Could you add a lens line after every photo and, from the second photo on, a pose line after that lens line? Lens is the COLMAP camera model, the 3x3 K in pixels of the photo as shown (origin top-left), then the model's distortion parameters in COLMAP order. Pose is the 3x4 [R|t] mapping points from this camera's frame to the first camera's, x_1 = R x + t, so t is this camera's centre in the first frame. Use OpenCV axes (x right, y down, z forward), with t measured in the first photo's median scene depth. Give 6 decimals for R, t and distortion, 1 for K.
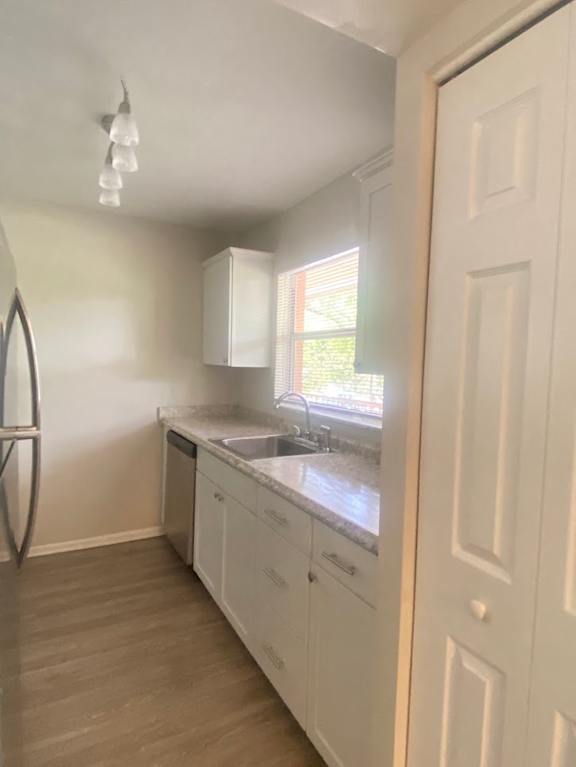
lens RADIAL K [[459.9, 0, 288.0], [0, 459.9, 383.5], [0, 0, 1]] dist [-0.001084, -0.000975]
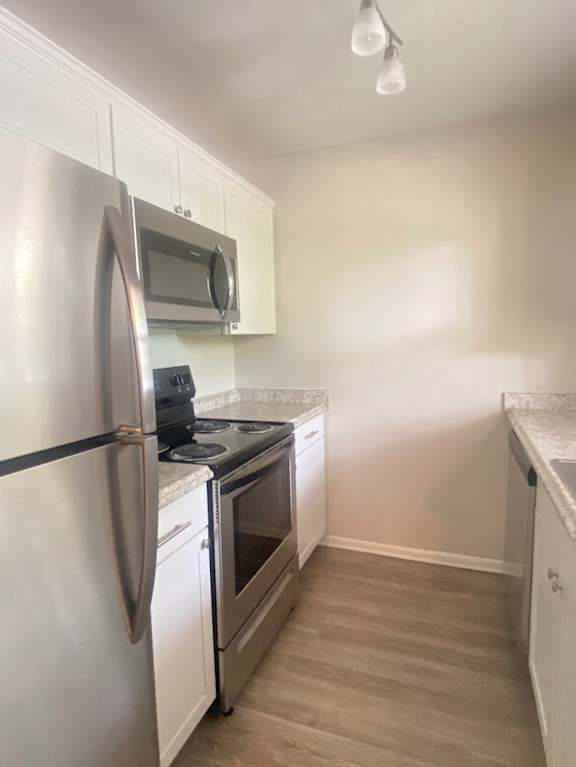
lens RADIAL K [[459.9, 0, 288.0], [0, 459.9, 383.5], [0, 0, 1]] dist [-0.001084, -0.000975]
pose [[0.657669, 0.045972, -0.751903, 0.025340], [0.003213, 0.997956, 0.063826, -0.007898], [0.753300, -0.044393, 0.656177, 0.346053]]
